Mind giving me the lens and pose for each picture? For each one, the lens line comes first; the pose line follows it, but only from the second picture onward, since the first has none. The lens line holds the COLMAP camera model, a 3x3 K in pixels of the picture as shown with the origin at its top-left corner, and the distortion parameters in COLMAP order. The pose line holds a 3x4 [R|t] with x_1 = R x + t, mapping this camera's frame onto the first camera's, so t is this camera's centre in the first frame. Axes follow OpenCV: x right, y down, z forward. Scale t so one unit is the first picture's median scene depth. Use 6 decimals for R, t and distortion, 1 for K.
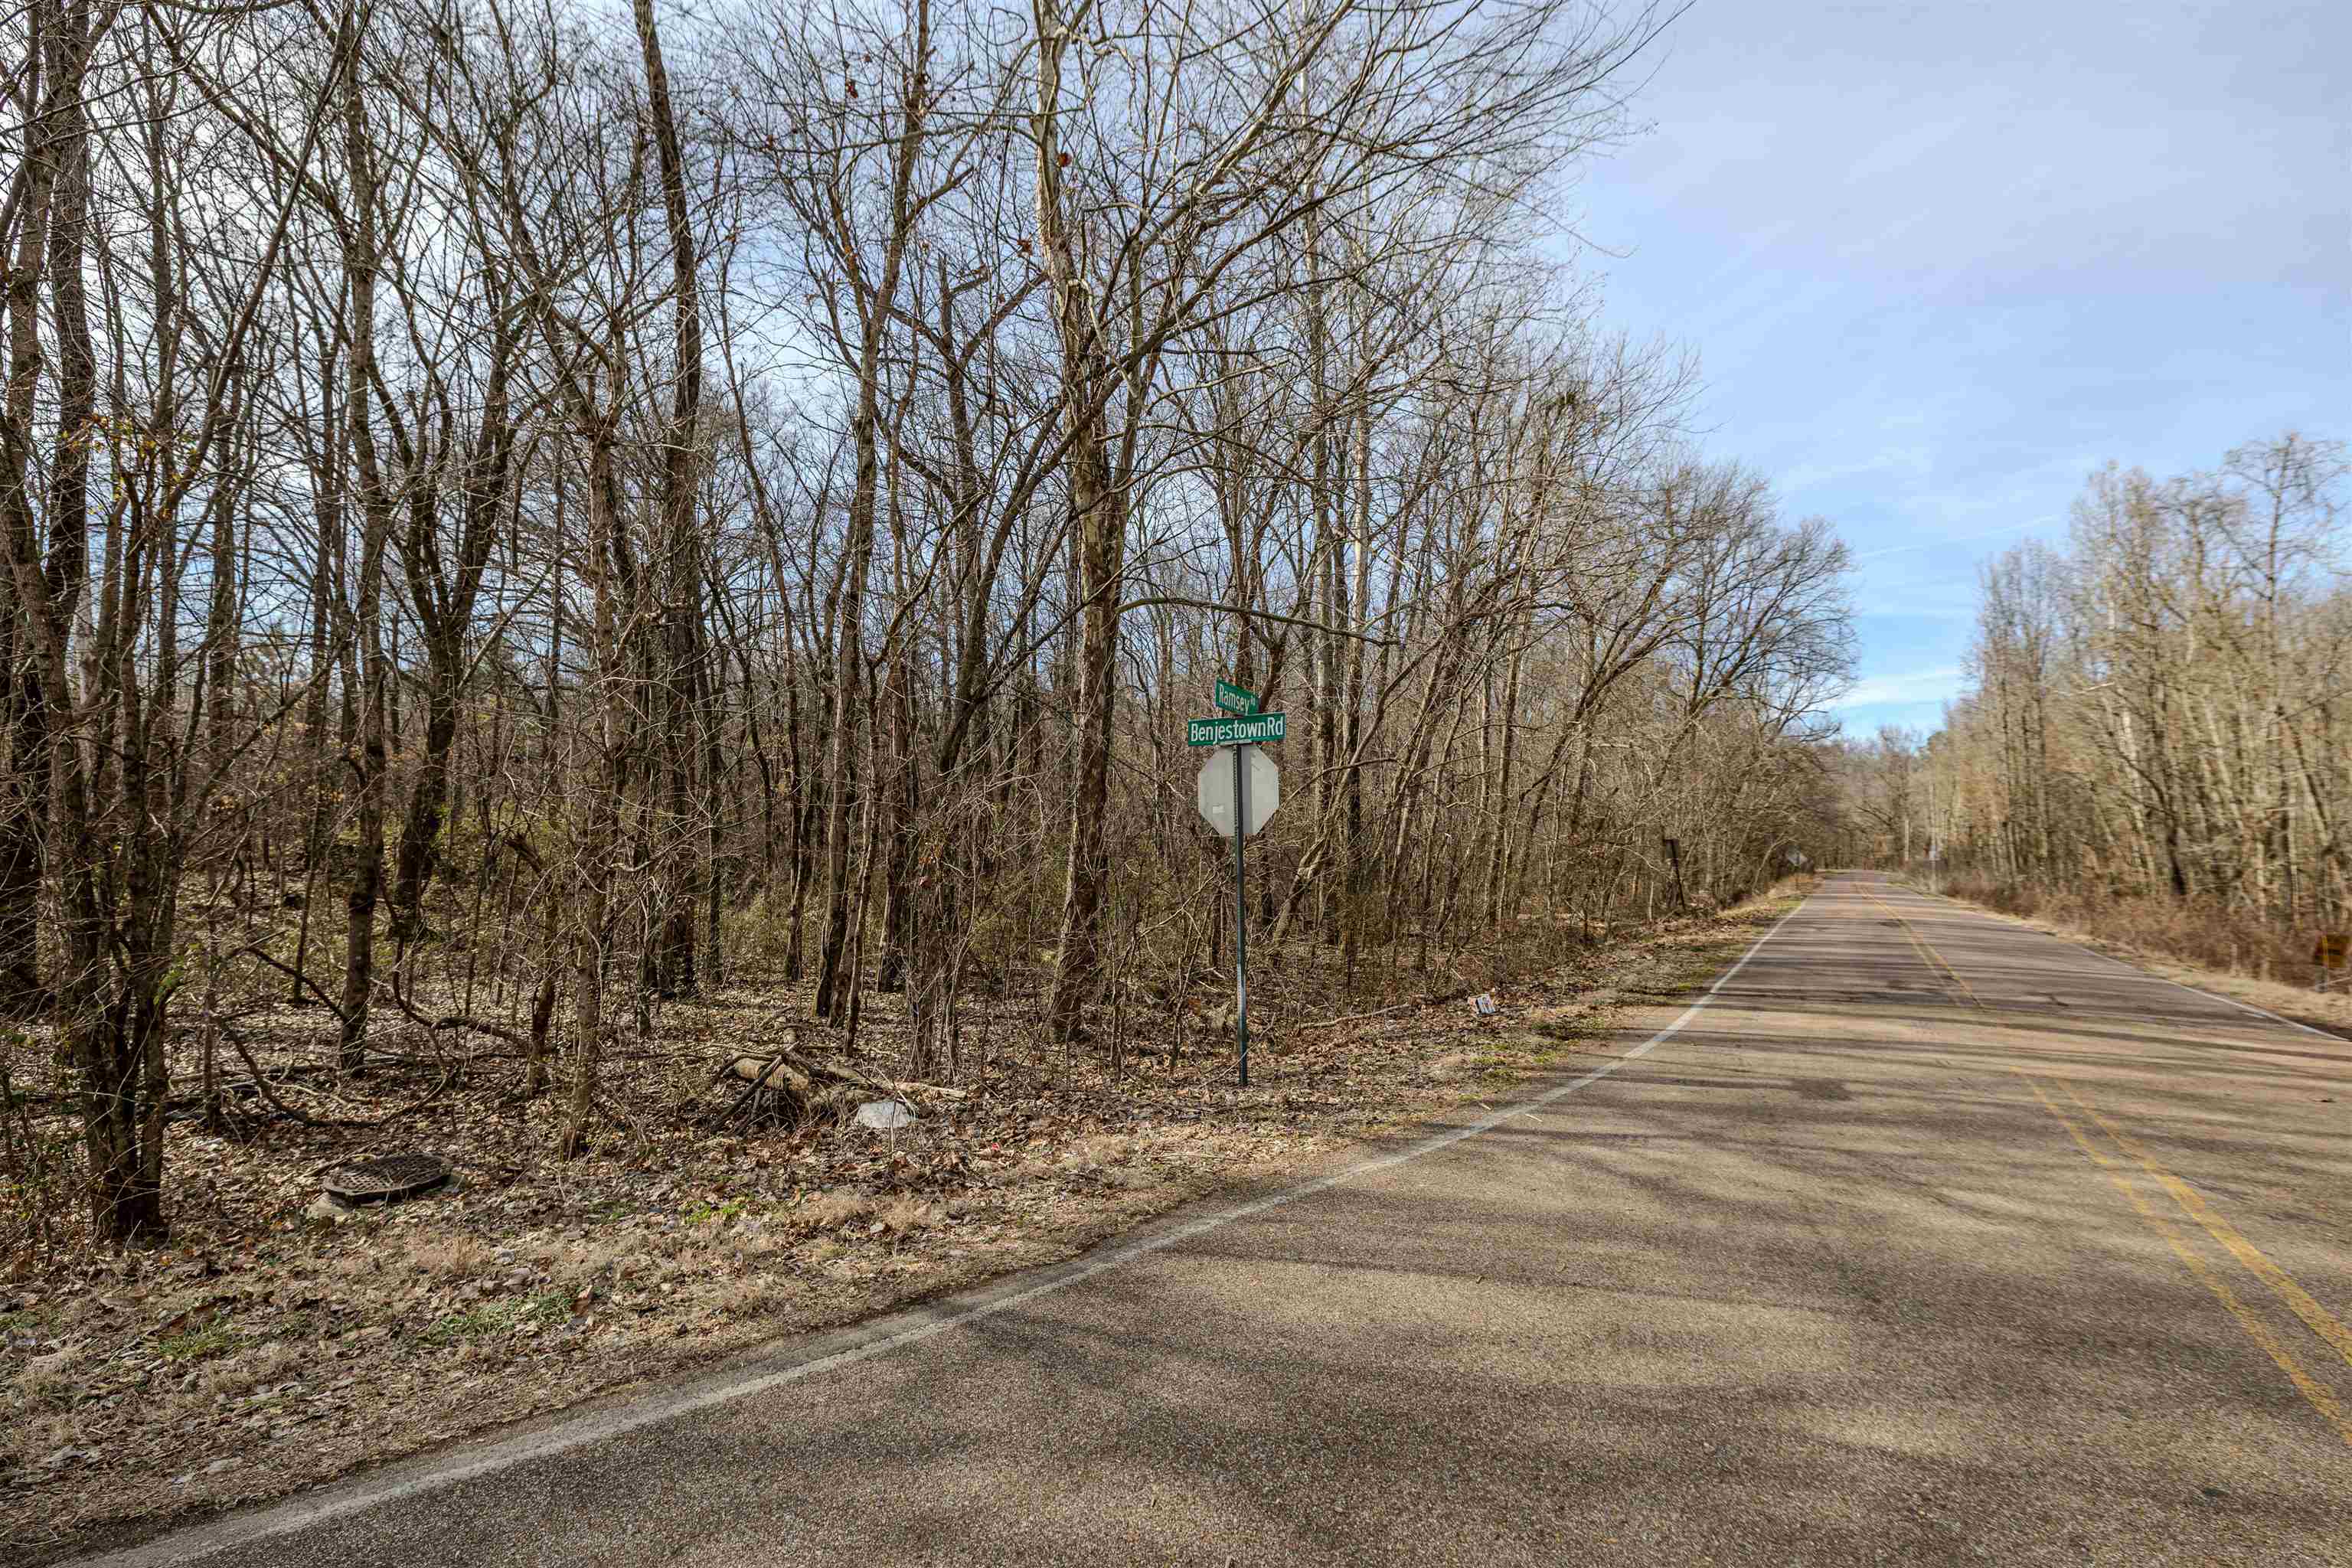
lens RADIAL K [[1033.7, 0, 1176.0], [0, 1033.7, 784.0], [0, 0, 1]] dist [-0.009630, -0.000215]
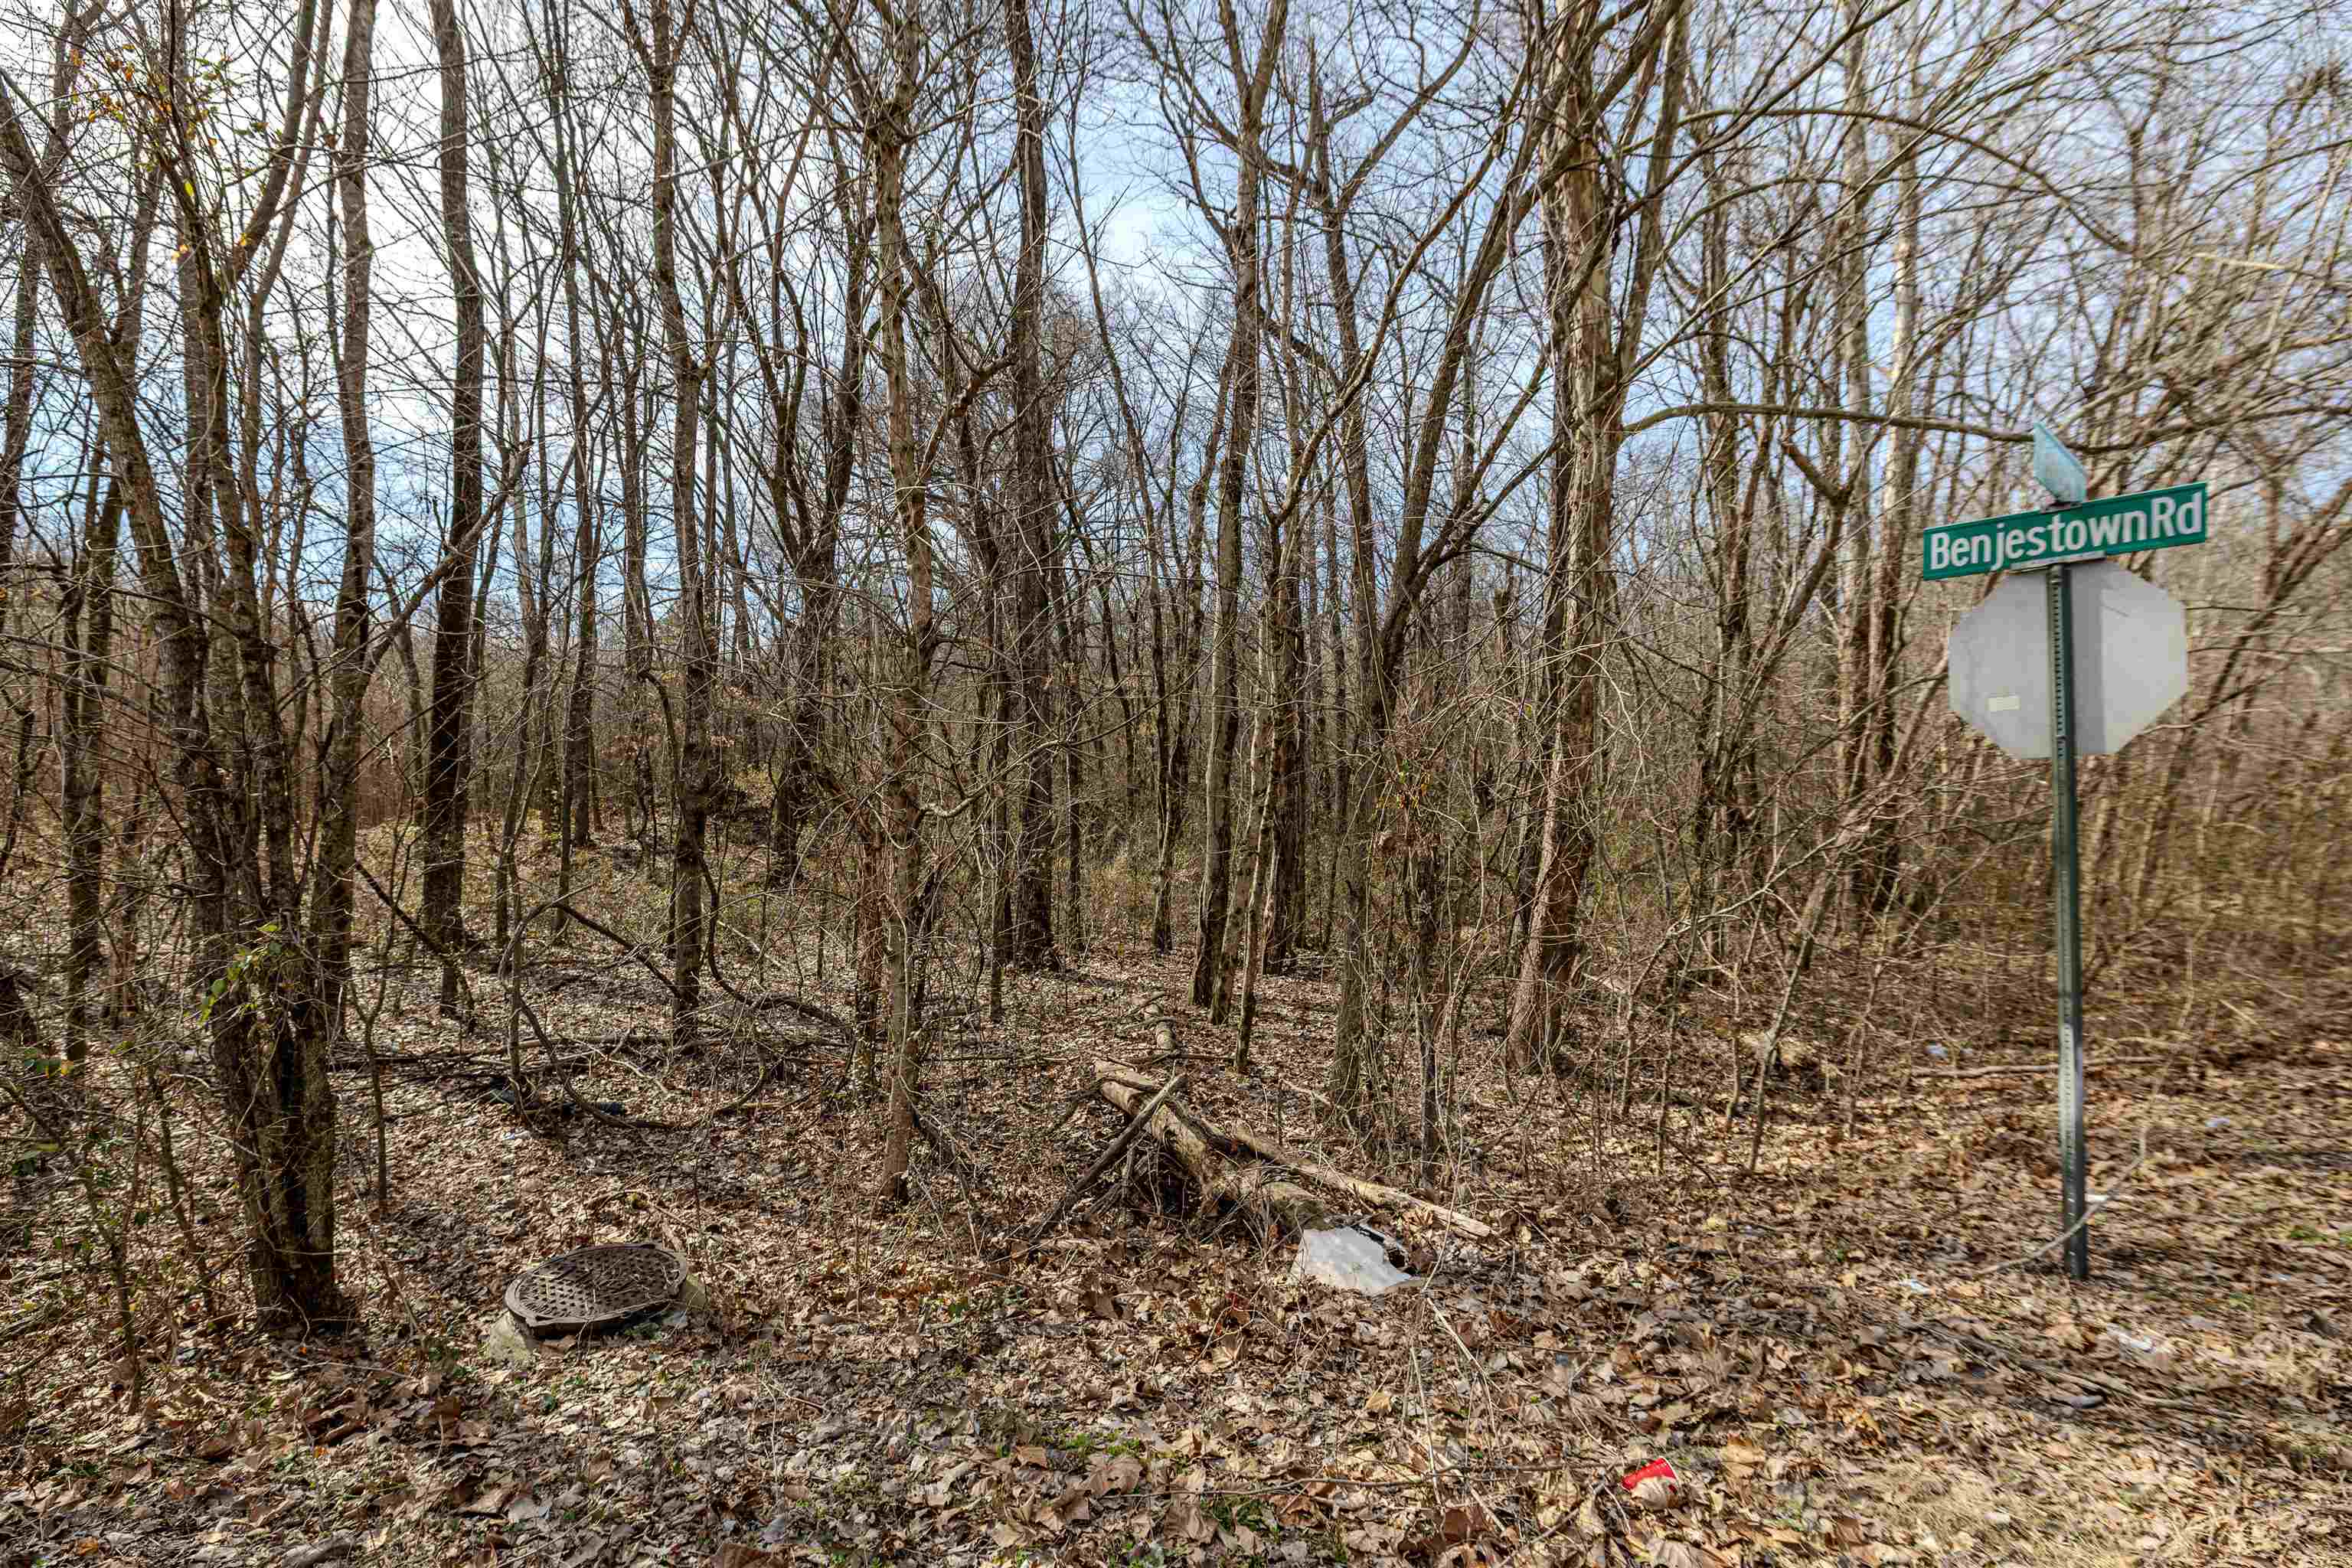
lens RADIAL K [[1125.7, 0, 1176.0], [0, 1125.7, 784.0], [0, 0, 1]] dist [0.000935, 0.000065]
pose [[0.945007, 0.002635, -0.327039, -0.097926], [0.012793, 0.998904, 0.045015, 0.020912], [0.326799, -0.046723, 0.943938, 0.232752]]
